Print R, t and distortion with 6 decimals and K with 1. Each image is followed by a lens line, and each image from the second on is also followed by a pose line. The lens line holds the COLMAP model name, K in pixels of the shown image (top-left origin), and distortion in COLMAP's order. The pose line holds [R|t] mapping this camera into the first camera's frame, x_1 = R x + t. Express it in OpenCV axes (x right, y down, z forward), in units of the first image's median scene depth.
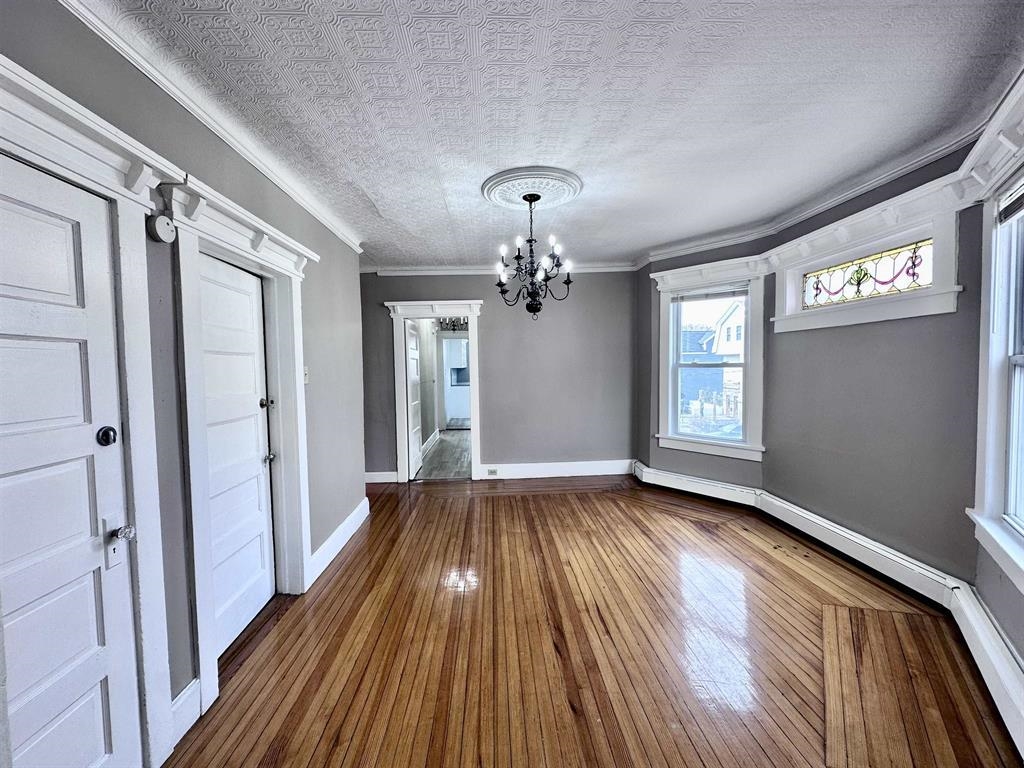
lens RADIAL K [[405.6, 0, 514.9], [0, 405.6, 382.7], [0, 0, 1]] dist [-0.001230, 0.000434]
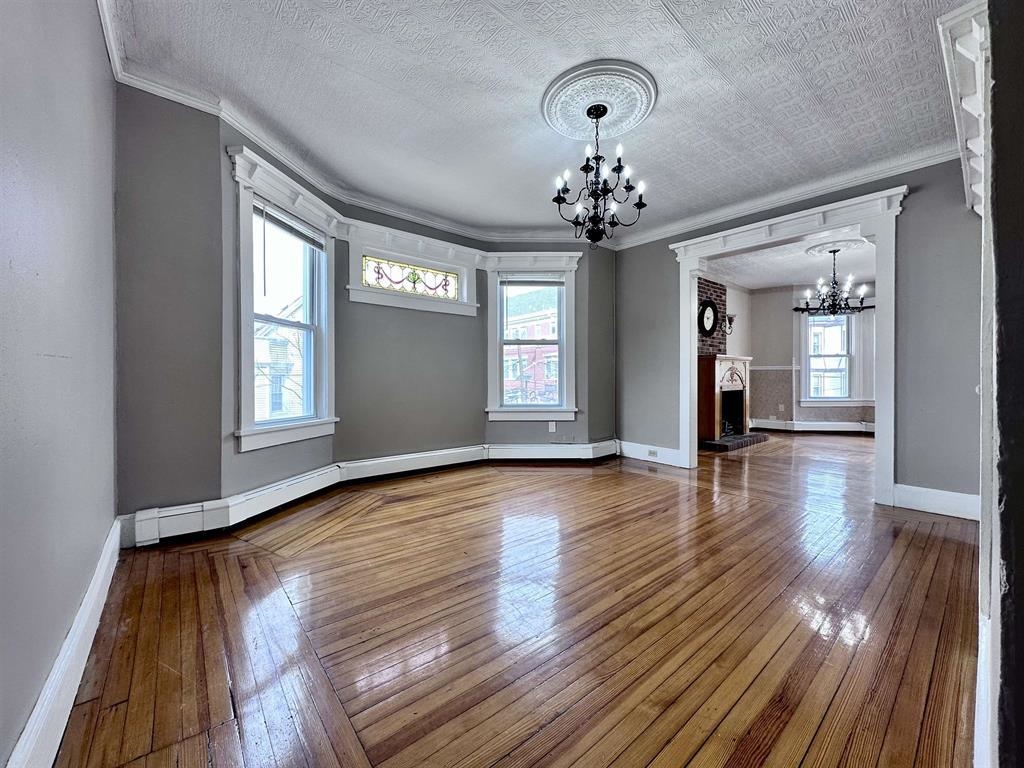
lens RADIAL K [[405.6, 0, 512.0], [0, 405.6, 385.5], [0, 0, 1]] dist [-0.001230, 0.000434]
pose [[-0.601231, 0.006425, 0.799050, -0.464082], [0.042392, 0.998816, 0.023865, 0.092608], [-0.797950, 0.048221, -0.600791, 1.450139]]
